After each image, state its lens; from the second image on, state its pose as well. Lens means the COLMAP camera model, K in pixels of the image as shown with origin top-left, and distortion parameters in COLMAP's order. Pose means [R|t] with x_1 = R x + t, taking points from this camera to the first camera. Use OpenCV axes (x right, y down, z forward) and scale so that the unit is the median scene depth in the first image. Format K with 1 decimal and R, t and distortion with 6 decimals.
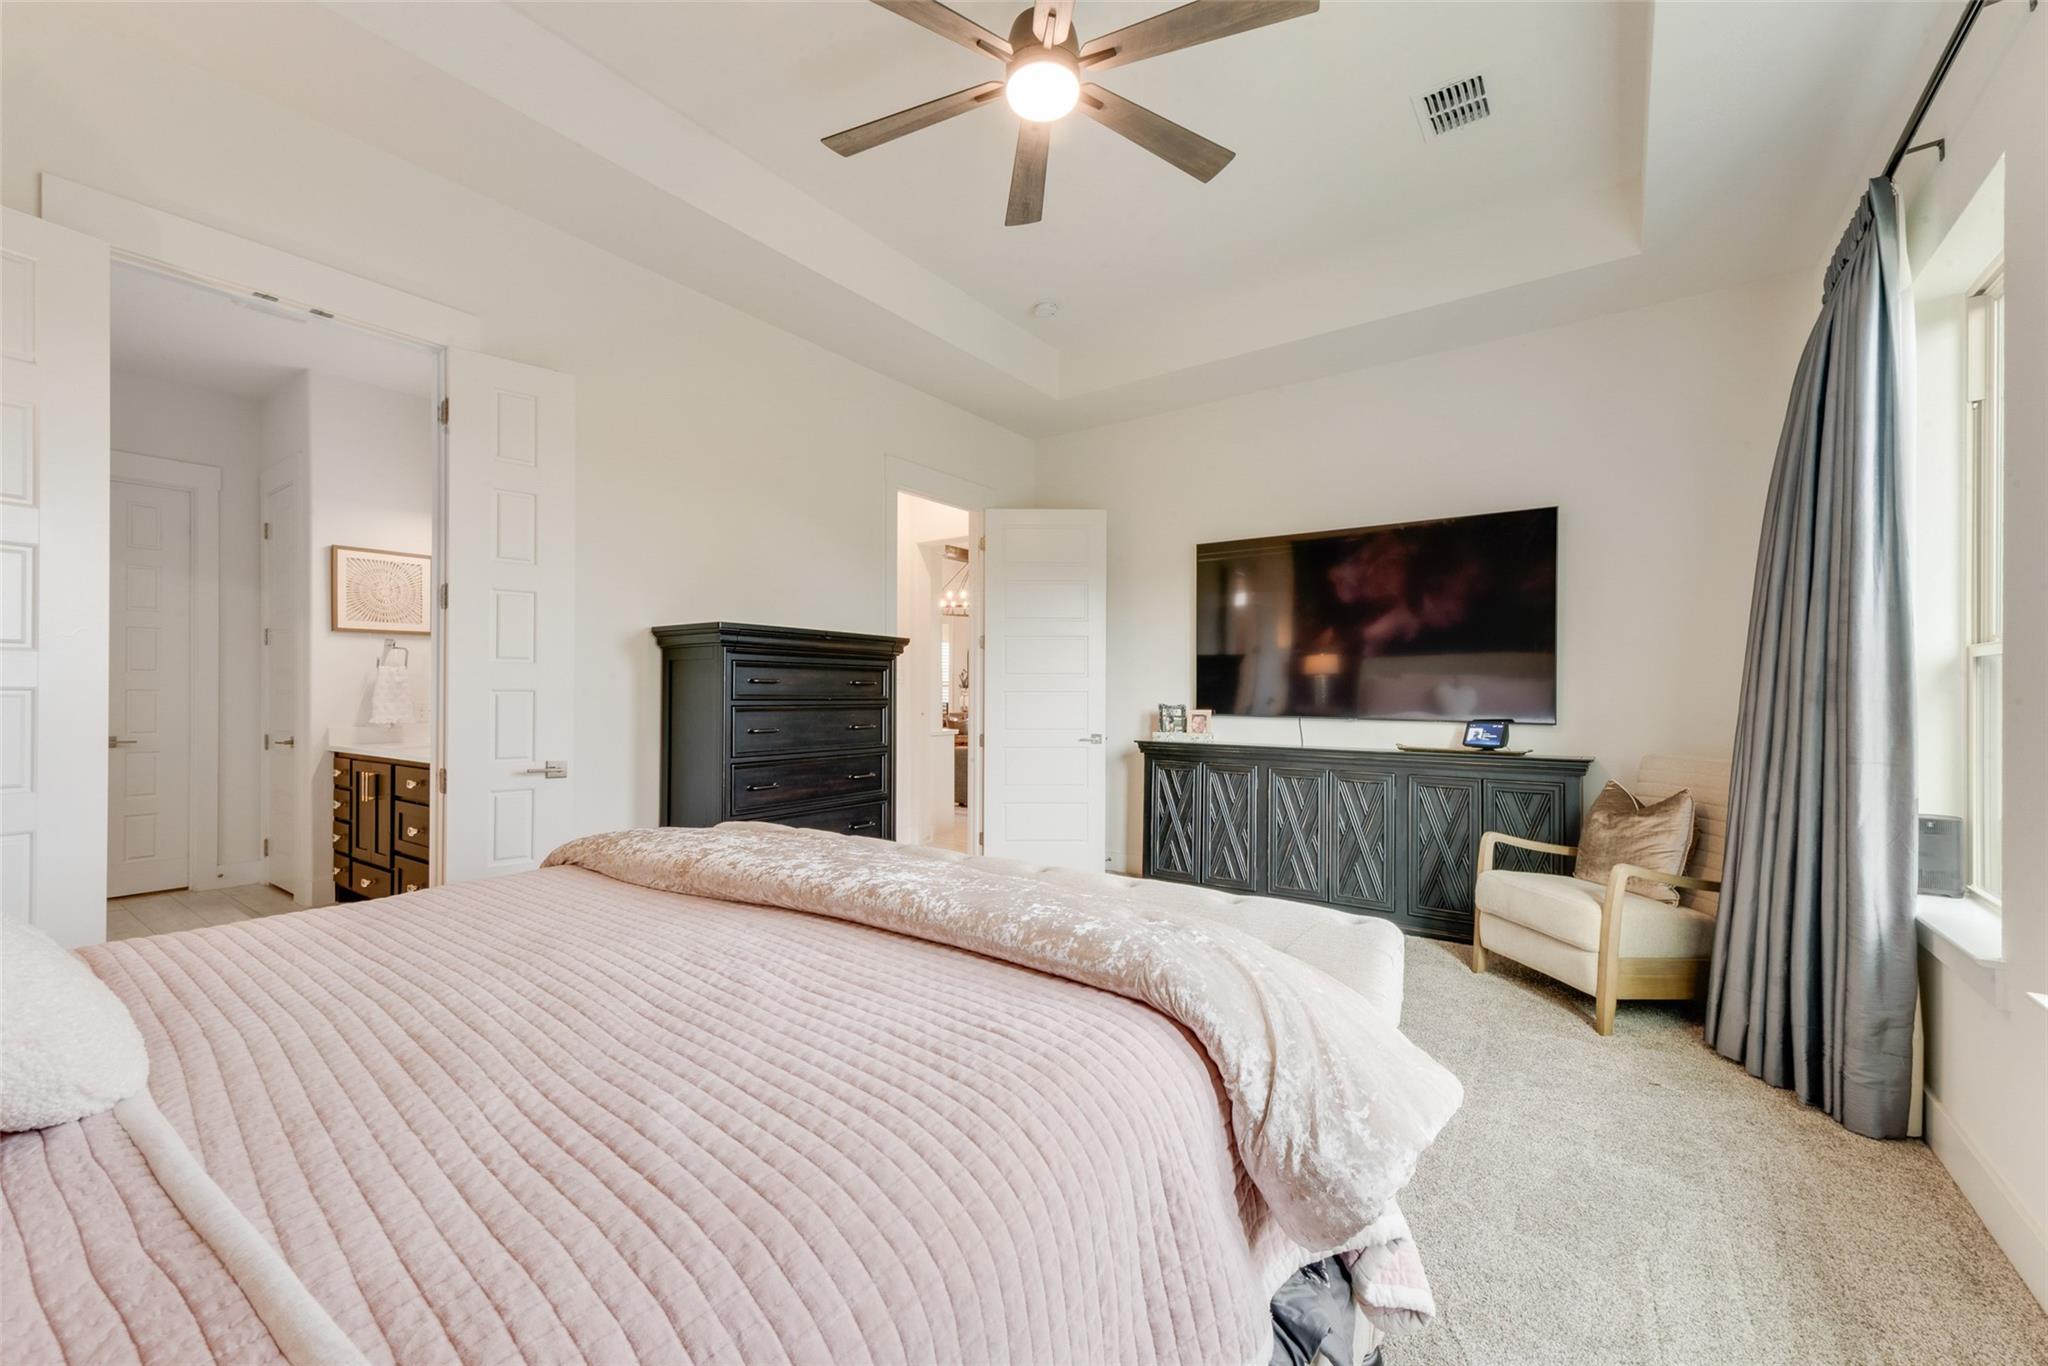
lens RADIAL K [[820.6, 0, 1030.4], [0, 820.6, 703.8], [0, 0, 1]] dist [0.007146, -0.000164]
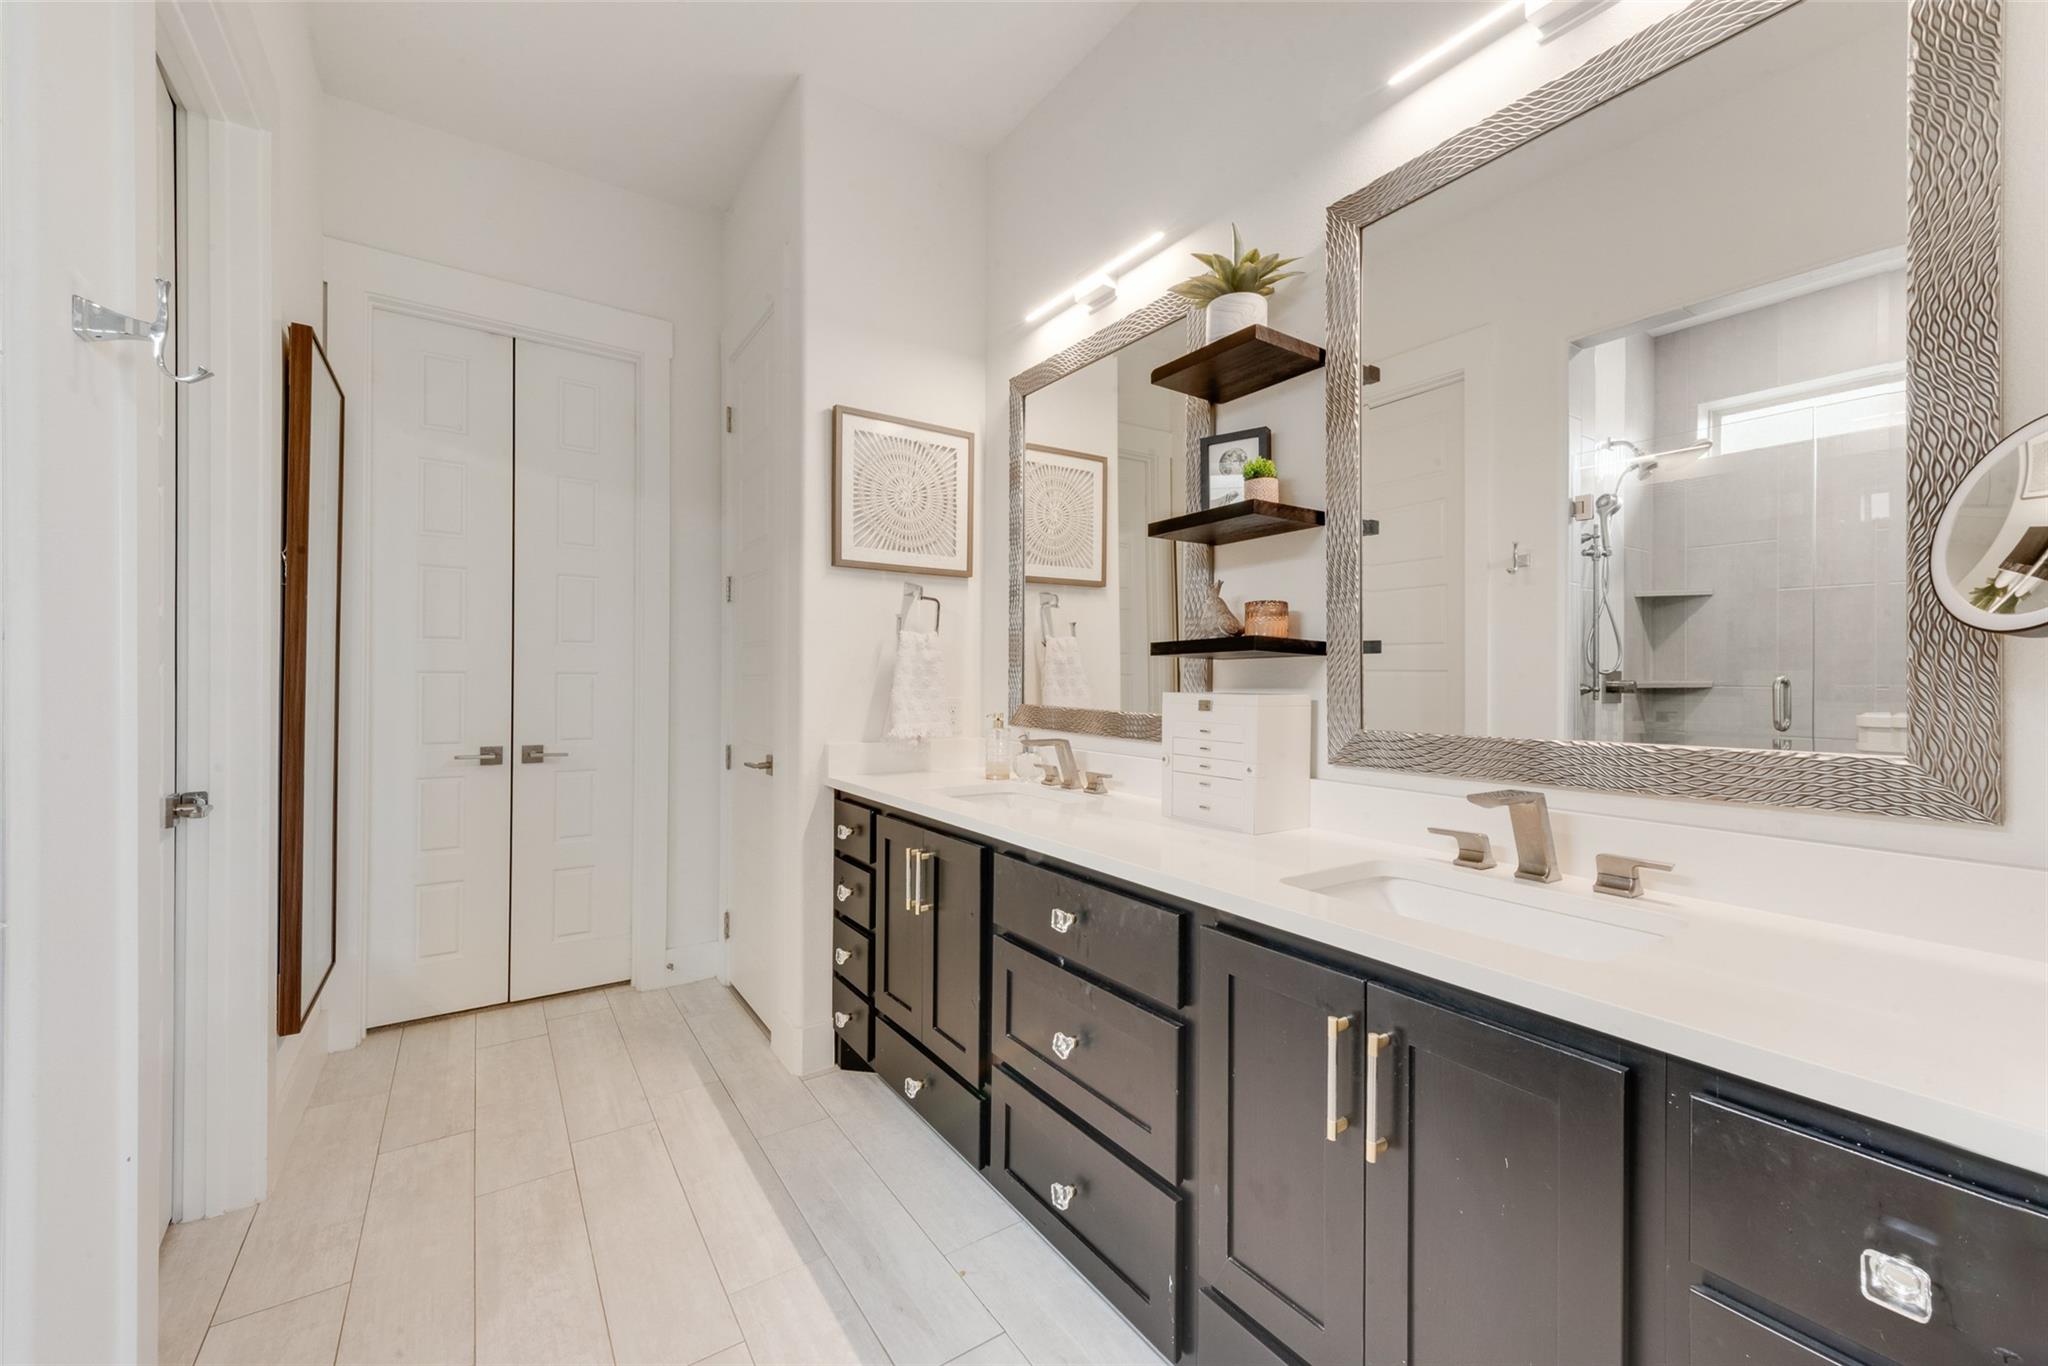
lens RADIAL K [[804.8, 0, 1026.8], [0, 804.8, 695.1], [0, 0, 1]] dist [0.014049, -0.002322]
pose [[0.938374, 0.010056, -0.345476, -0.538739], [-0.007286, 0.999930, 0.009316, -0.009250], [0.345545, -0.006224, 0.938382, 0.541704]]
